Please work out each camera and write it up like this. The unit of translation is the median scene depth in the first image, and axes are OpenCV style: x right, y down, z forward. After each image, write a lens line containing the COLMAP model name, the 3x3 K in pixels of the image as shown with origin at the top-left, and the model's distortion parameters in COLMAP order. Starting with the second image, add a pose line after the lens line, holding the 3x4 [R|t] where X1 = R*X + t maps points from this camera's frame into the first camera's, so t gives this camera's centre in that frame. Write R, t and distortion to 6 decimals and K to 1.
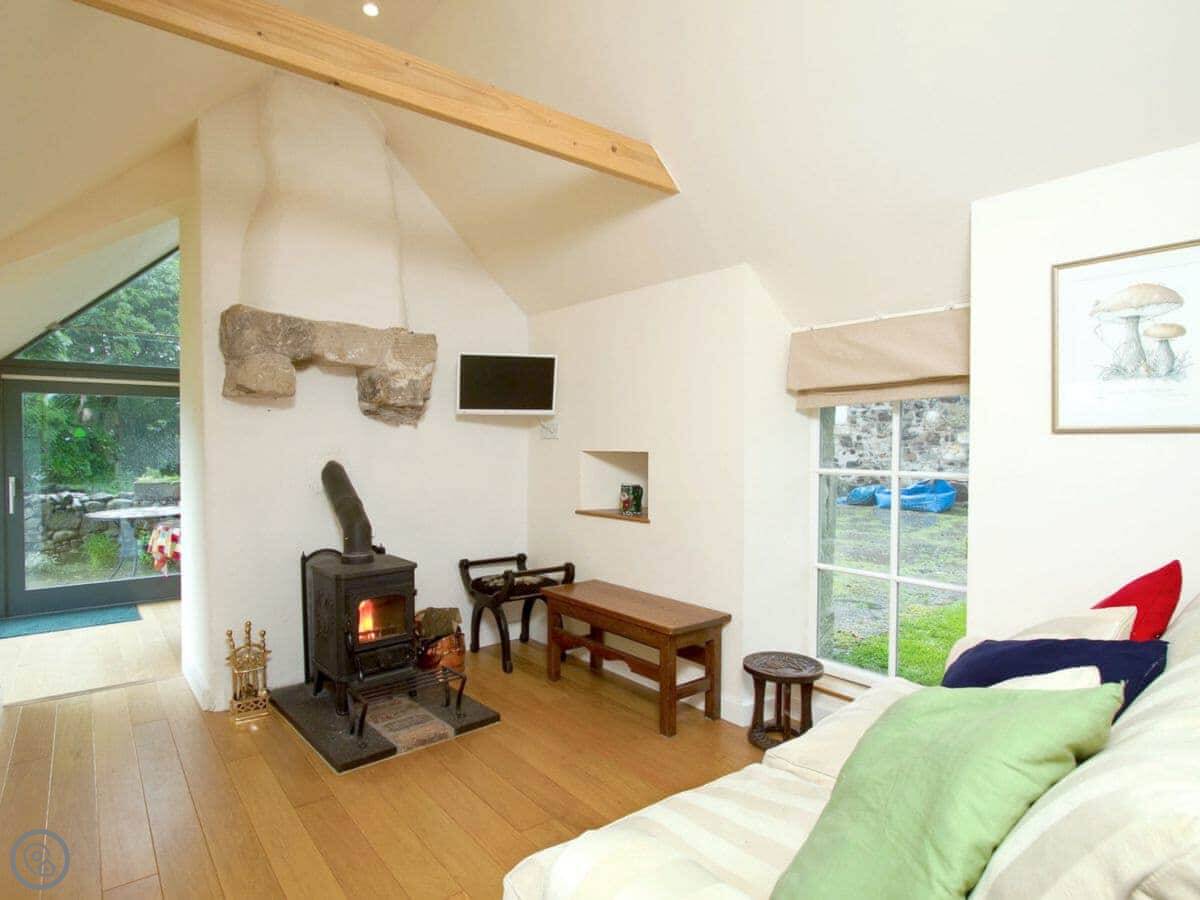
lens RADIAL K [[643.6, 0, 575.1], [0, 643.6, 451.1], [0, 0, 1]] dist [-0.003266, 0.000776]
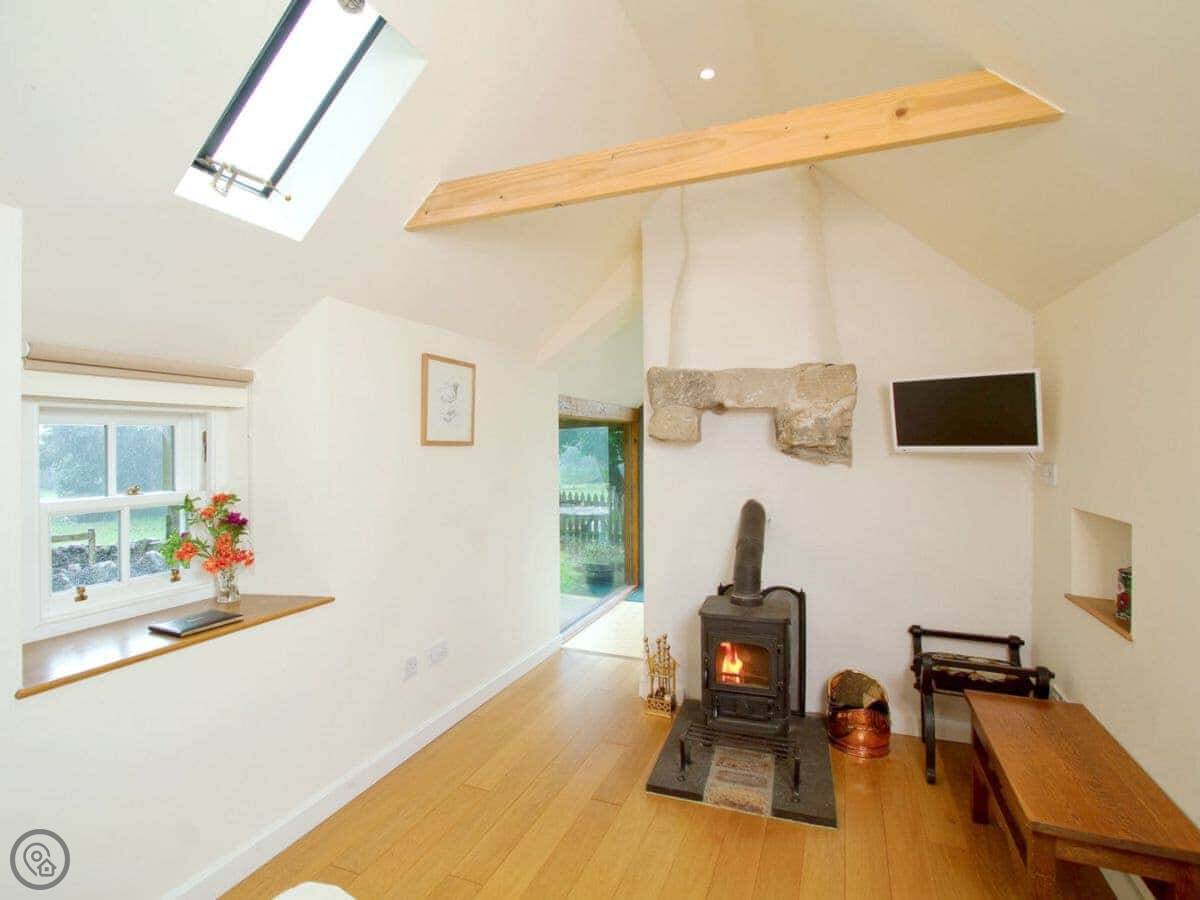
lens RADIAL K [[643.6, 0, 575.1], [0, 643.6, 451.1], [0, 0, 1]] dist [-0.003266, 0.000776]
pose [[0.495493, 0.013555, -0.868506, 0.425458], [-0.008235, 0.999907, 0.010907, -0.080224], [0.868573, 0.001748, 0.495558, 0.270653]]
